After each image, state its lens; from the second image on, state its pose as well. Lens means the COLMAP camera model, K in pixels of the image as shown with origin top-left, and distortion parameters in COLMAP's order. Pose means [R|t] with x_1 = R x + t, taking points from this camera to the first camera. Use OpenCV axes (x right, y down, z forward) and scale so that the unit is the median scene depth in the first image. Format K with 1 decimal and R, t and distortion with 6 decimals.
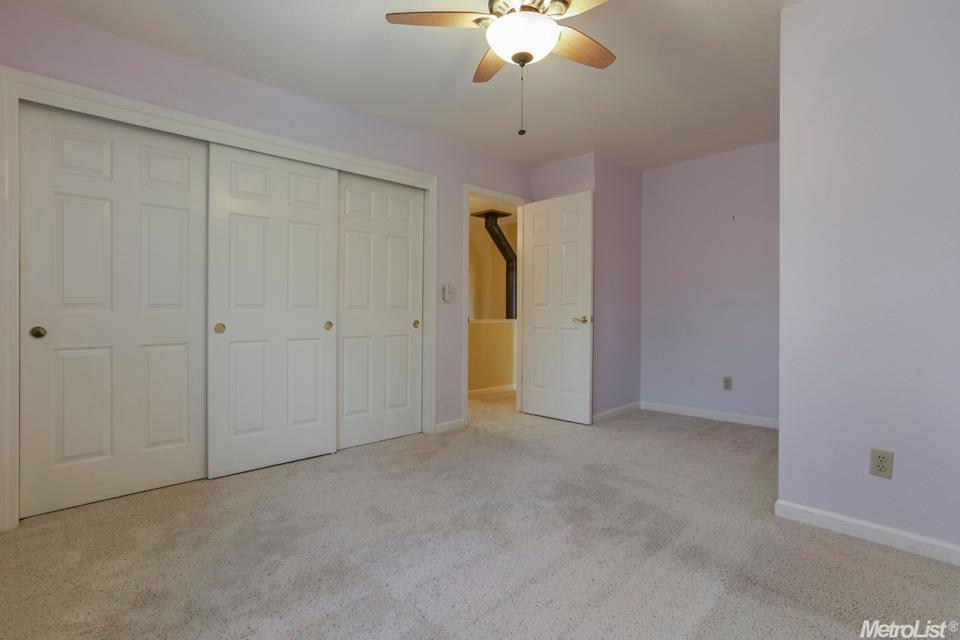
lens RADIAL K [[466.1, 0, 480.0], [0, 466.1, 320.0], [0, 0, 1]] dist [-0.013032, 0.001393]
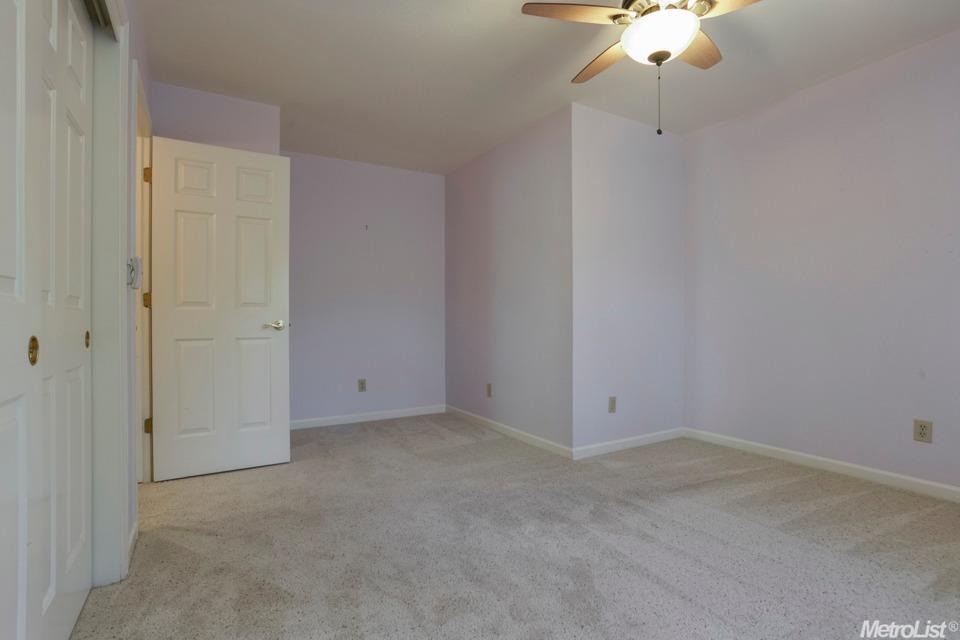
lens RADIAL K [[466.1, 0, 480.0], [0, 466.1, 320.0], [0, 0, 1]] dist [-0.013032, 0.001393]
pose [[0.235712, 0.000454, 0.971823, -0.453574], [0.020157, 0.999782, -0.005356, 0.001394], [-0.971614, 0.020851, 0.235652, 0.535417]]
